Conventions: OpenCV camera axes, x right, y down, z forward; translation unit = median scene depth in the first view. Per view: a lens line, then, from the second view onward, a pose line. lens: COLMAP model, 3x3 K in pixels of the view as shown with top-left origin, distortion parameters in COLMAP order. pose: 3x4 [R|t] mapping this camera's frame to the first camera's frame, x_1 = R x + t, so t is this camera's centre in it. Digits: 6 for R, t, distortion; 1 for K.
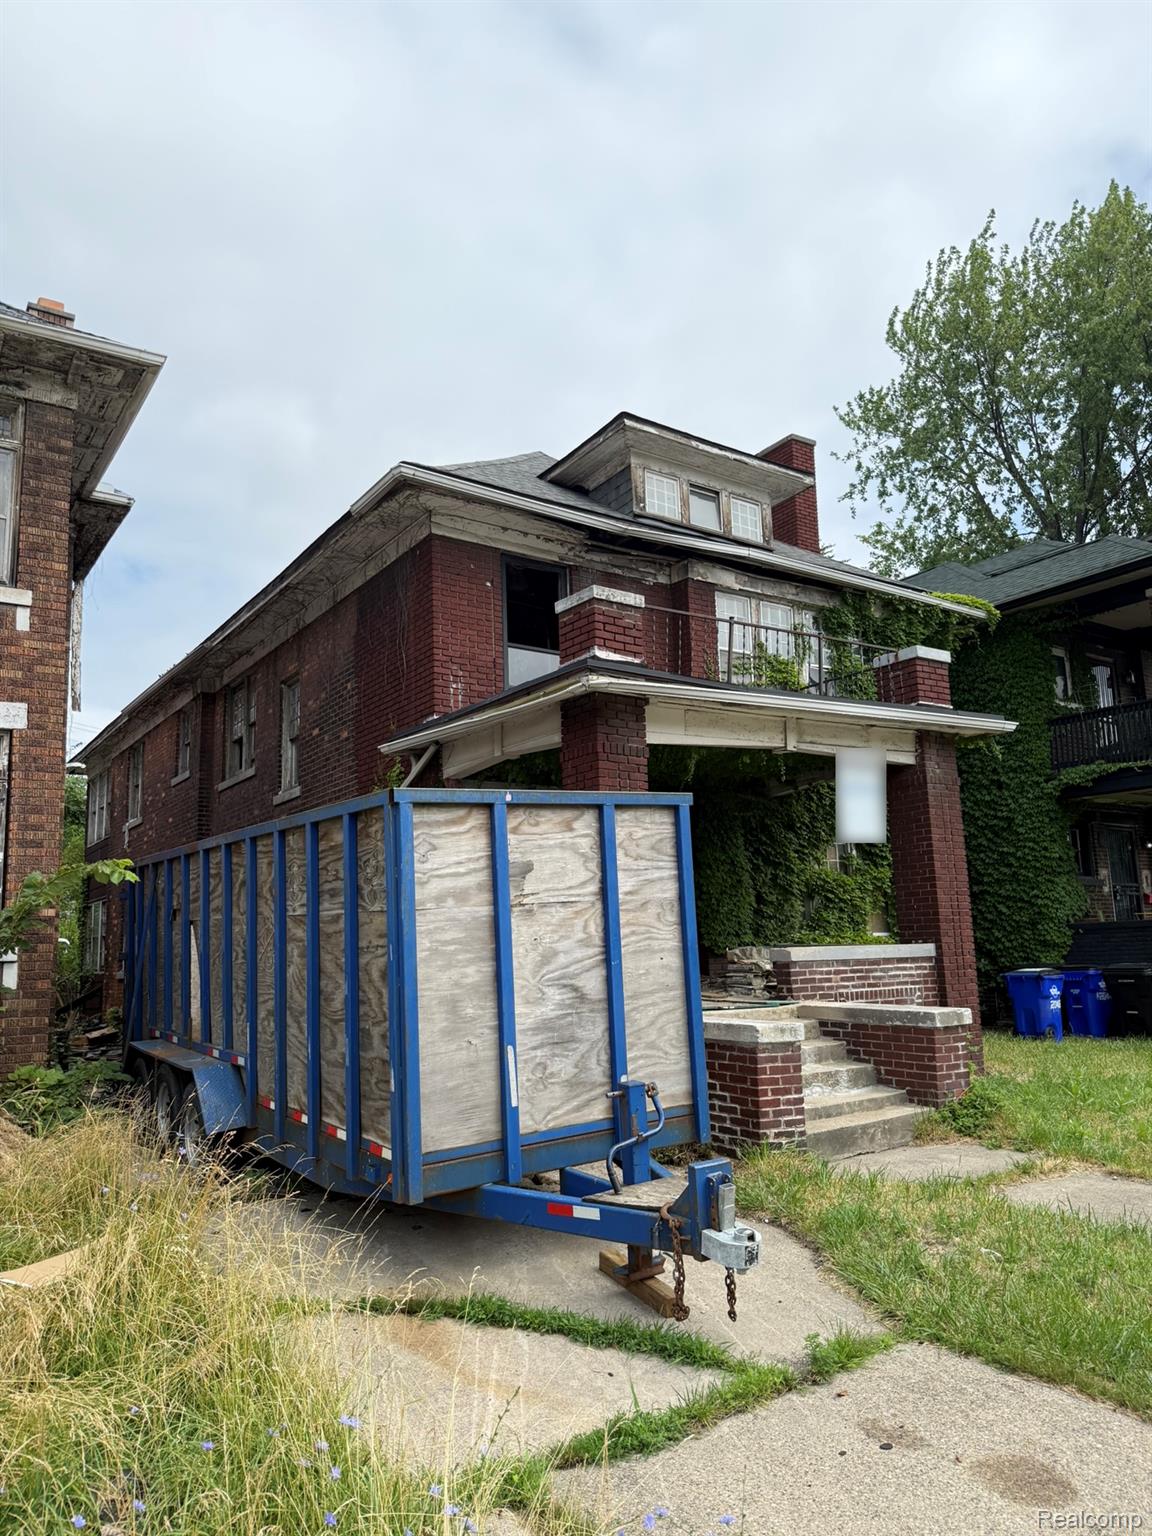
lens RADIAL K [[1082.0, 0, 576.0], [0, 1082.0, 766.3], [0, 0, 1]] dist [0.058162, -0.036614]
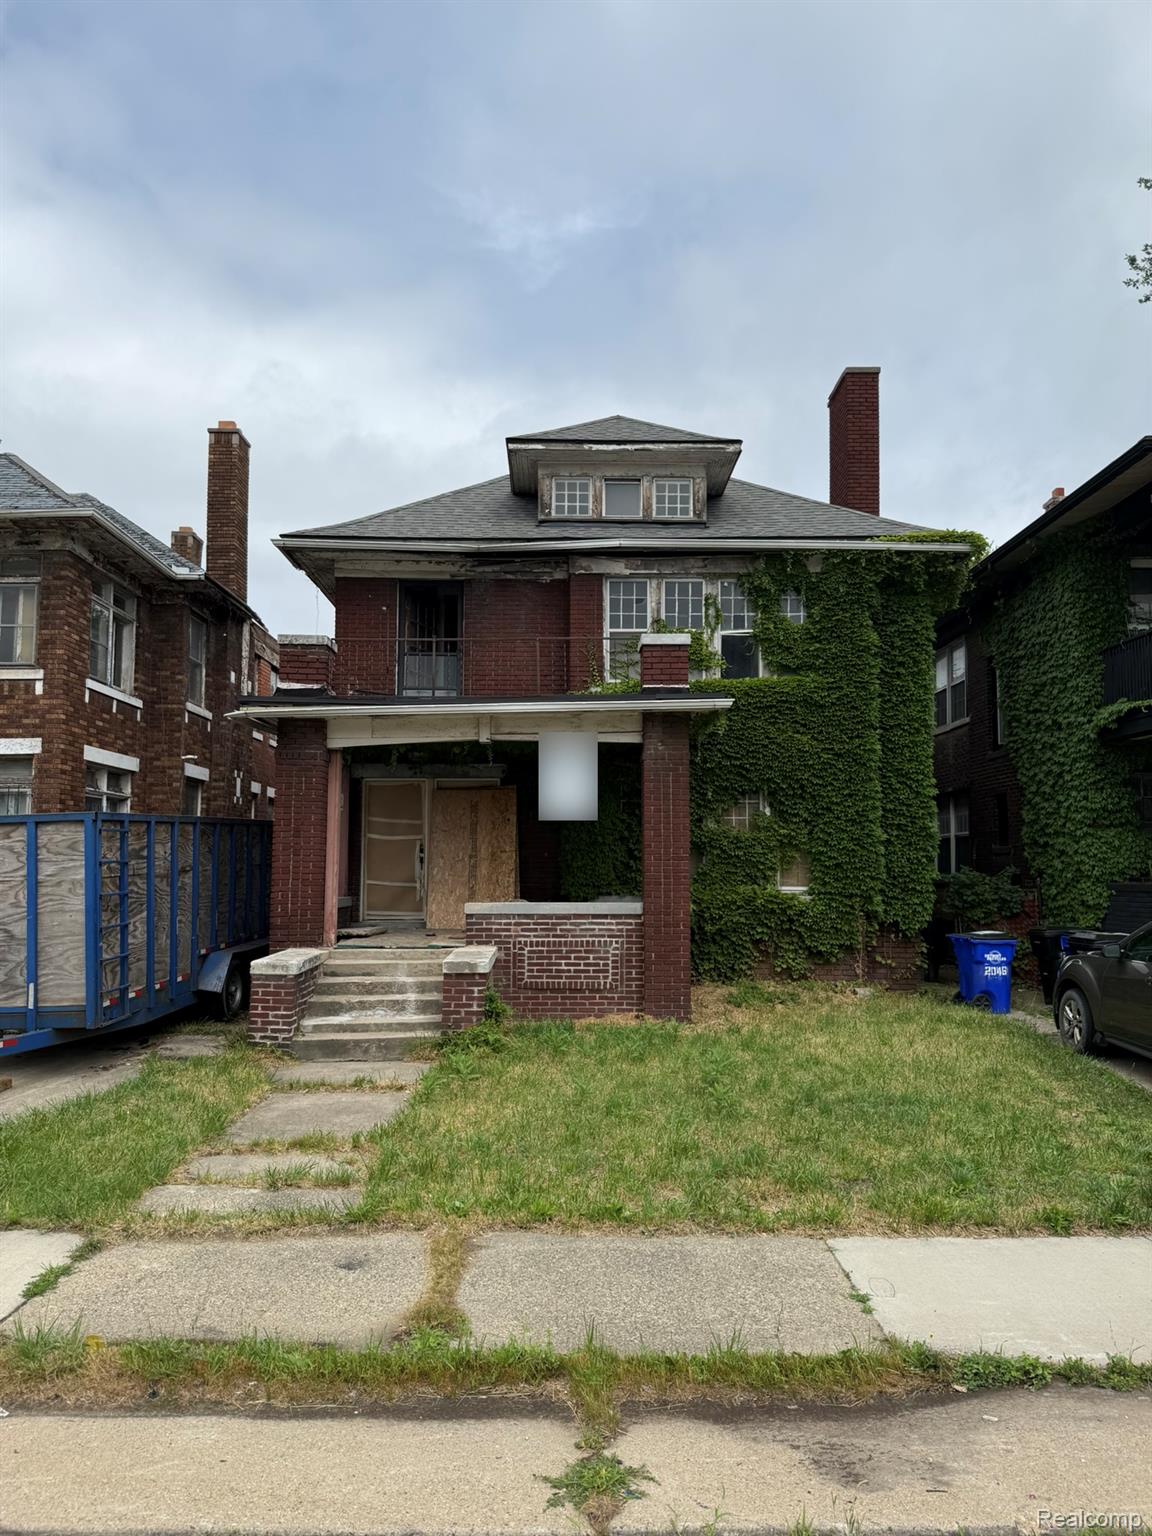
lens RADIAL K [[1082.0, 0, 578.7], [0, 1082.0, 767.8], [0, 0, 1]] dist [0.058162, -0.036614]
pose [[0.826580, -0.016530, -0.562576, 0.983728], [0.066817, 0.995382, 0.068925, -0.063001], [0.558839, -0.094562, 0.823867, 0.060214]]
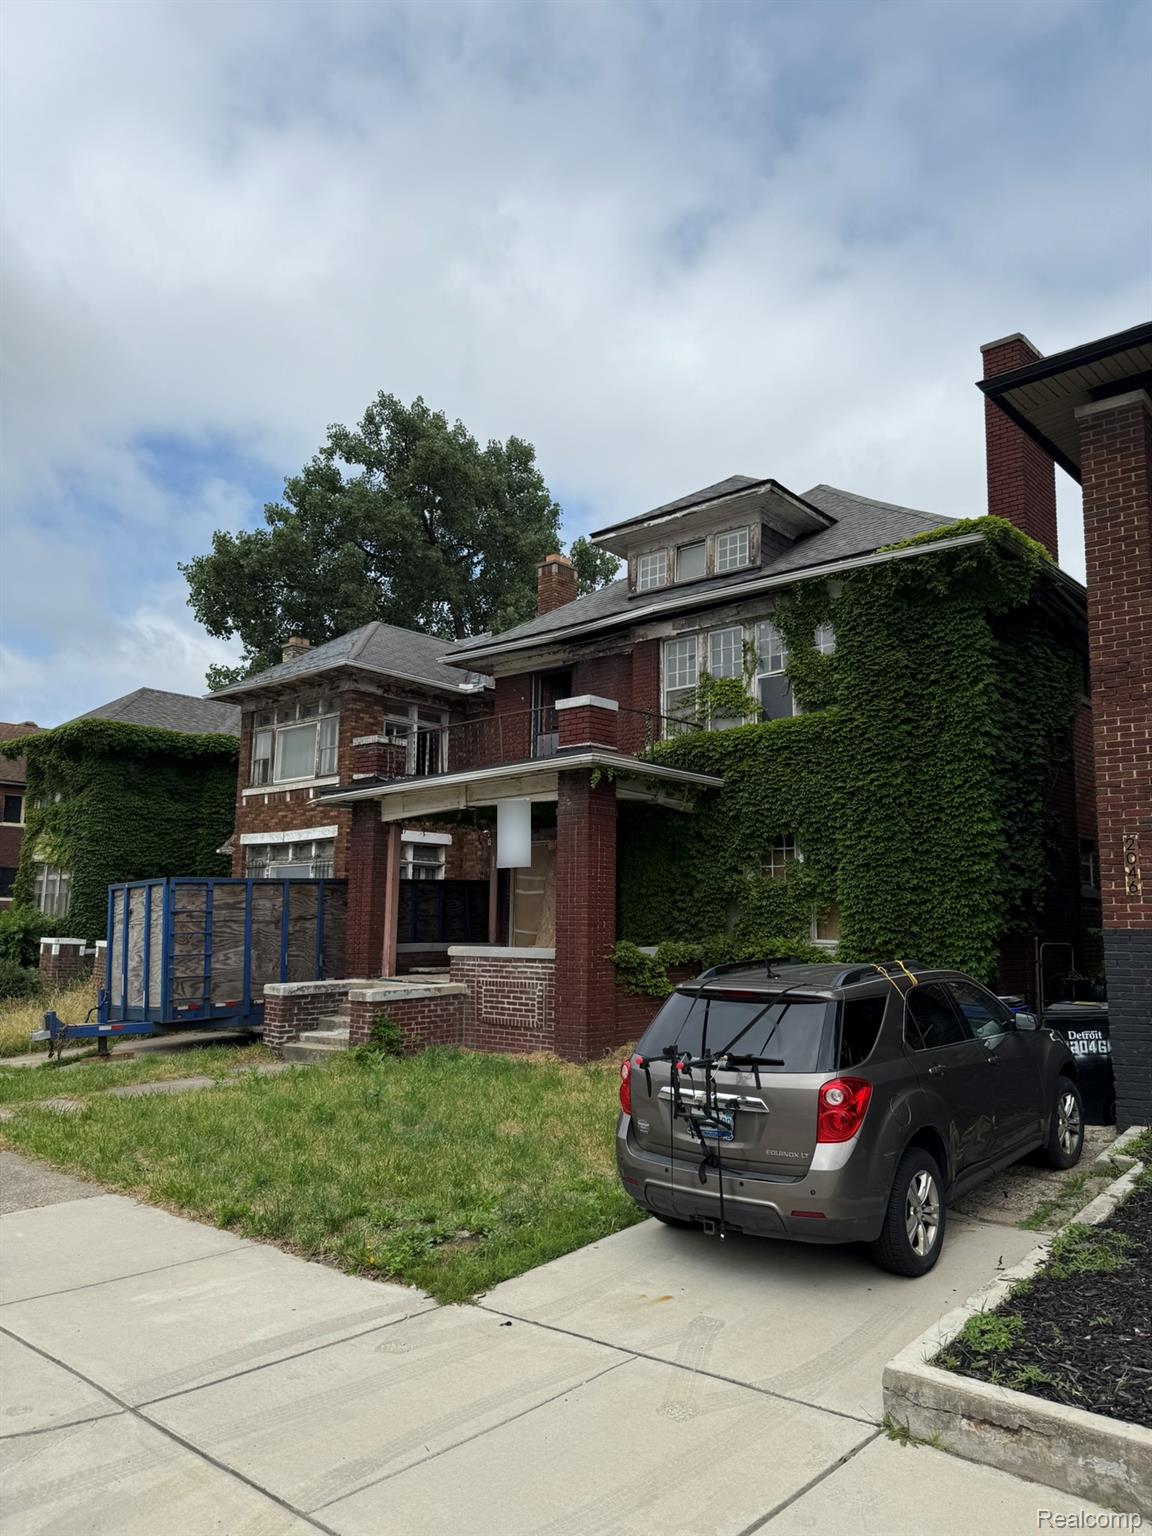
lens RADIAL K [[1082.0, 0, 585.5], [0, 1082.0, 761.9], [0, 0, 1]] dist [0.058162, -0.036614]
pose [[0.241277, -0.112790, -0.963880, 1.651494], [0.148620, 0.985801, -0.078153, 0.061295], [0.959009, -0.124396, 0.254614, 0.813053]]
